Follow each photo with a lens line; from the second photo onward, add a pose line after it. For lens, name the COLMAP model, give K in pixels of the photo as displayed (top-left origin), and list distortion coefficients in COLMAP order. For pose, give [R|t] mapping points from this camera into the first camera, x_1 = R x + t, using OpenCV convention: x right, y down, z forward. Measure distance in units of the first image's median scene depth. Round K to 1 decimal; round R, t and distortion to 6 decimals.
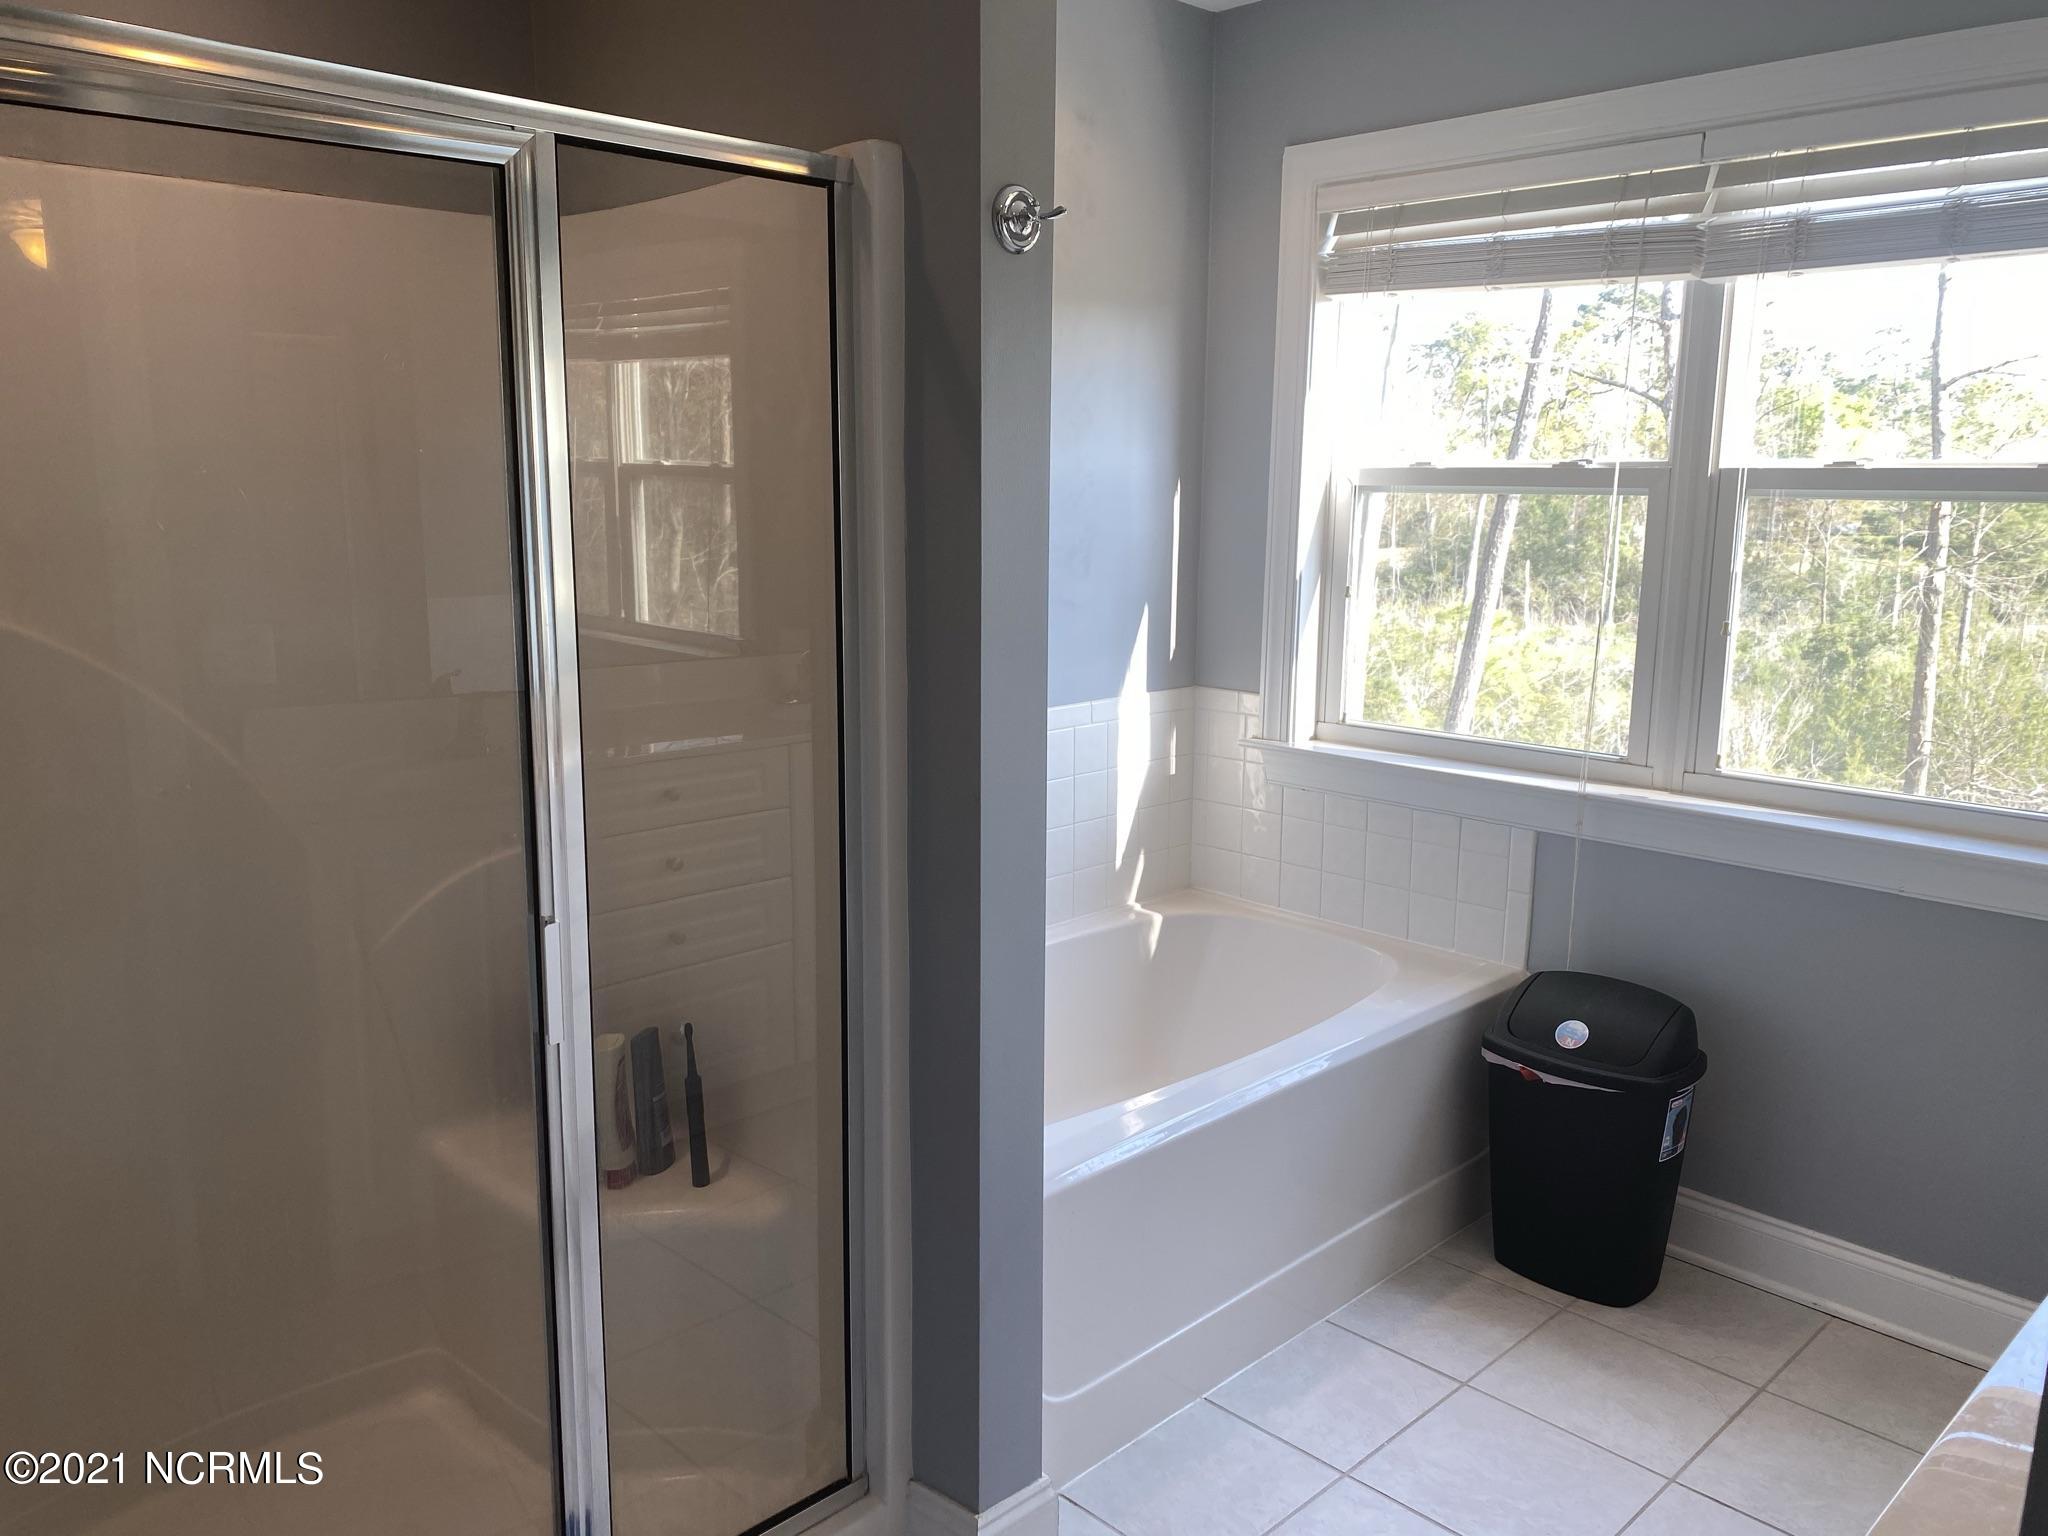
lens RADIAL K [[1558.5, 0, 1001.8], [0, 1558.5, 767.8], [0, 0, 1]] dist [0.041277, -0.051434]
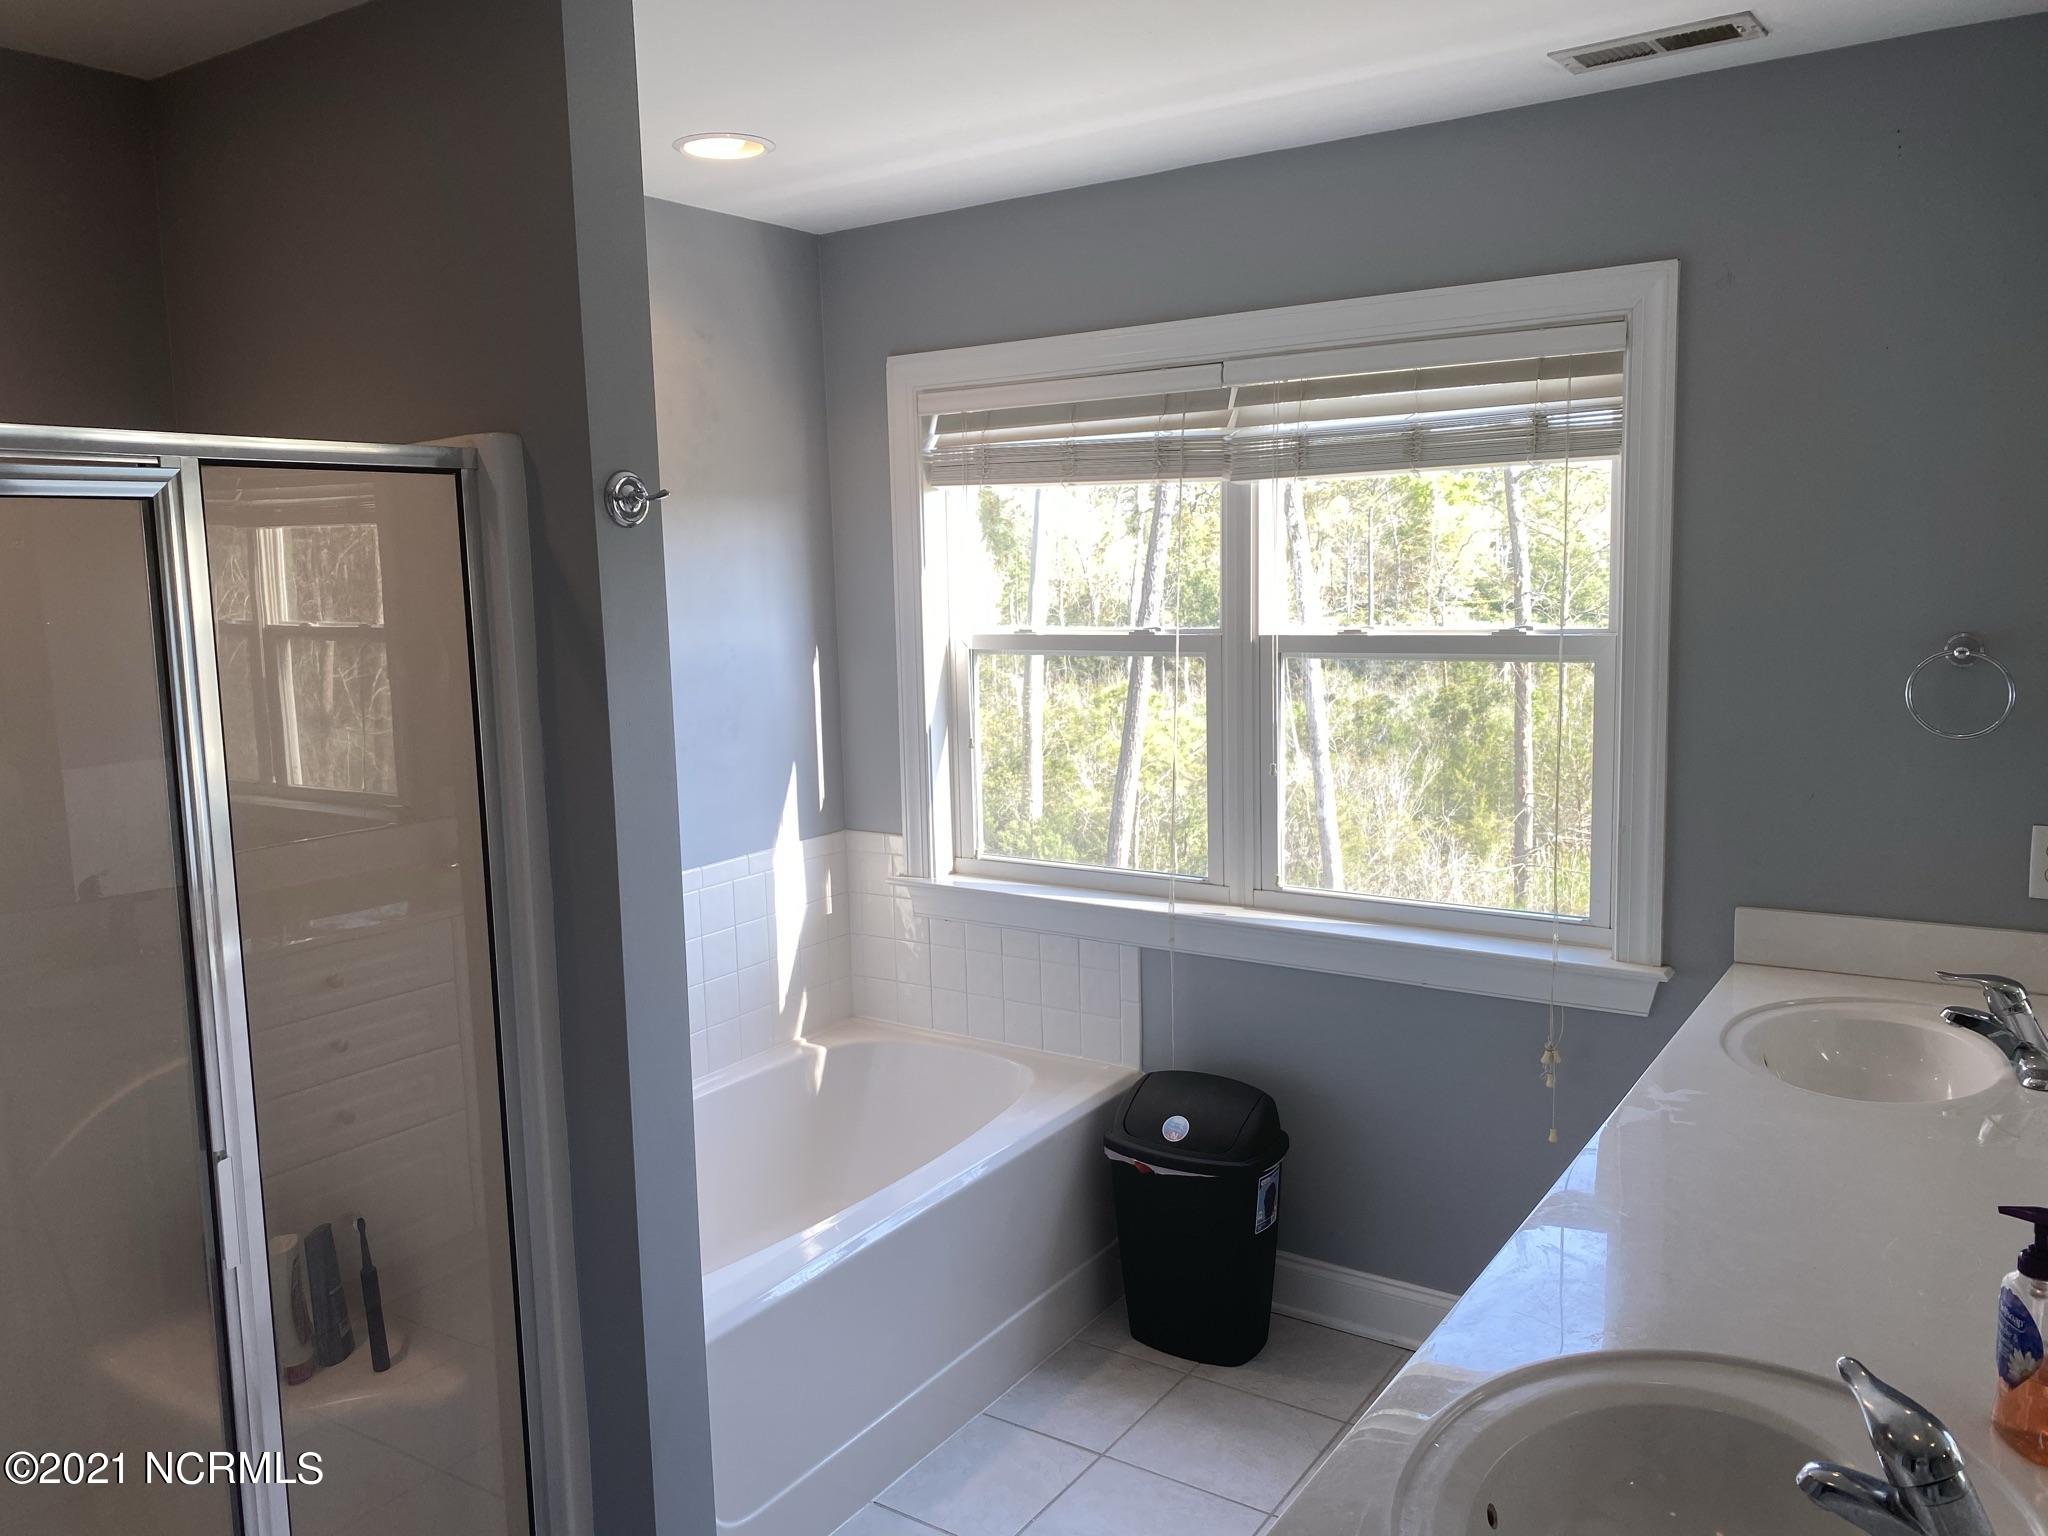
lens RADIAL K [[1558.5, 0, 995.0], [0, 1558.5, 760.8], [0, 0, 1]] dist [0.041277, -0.051434]
pose [[0.979685, -0.058233, 0.191901, 0.024499], [0.069504, 0.996198, -0.052530, -0.042677], [-0.188112, 0.064801, 0.980007, -0.103713]]
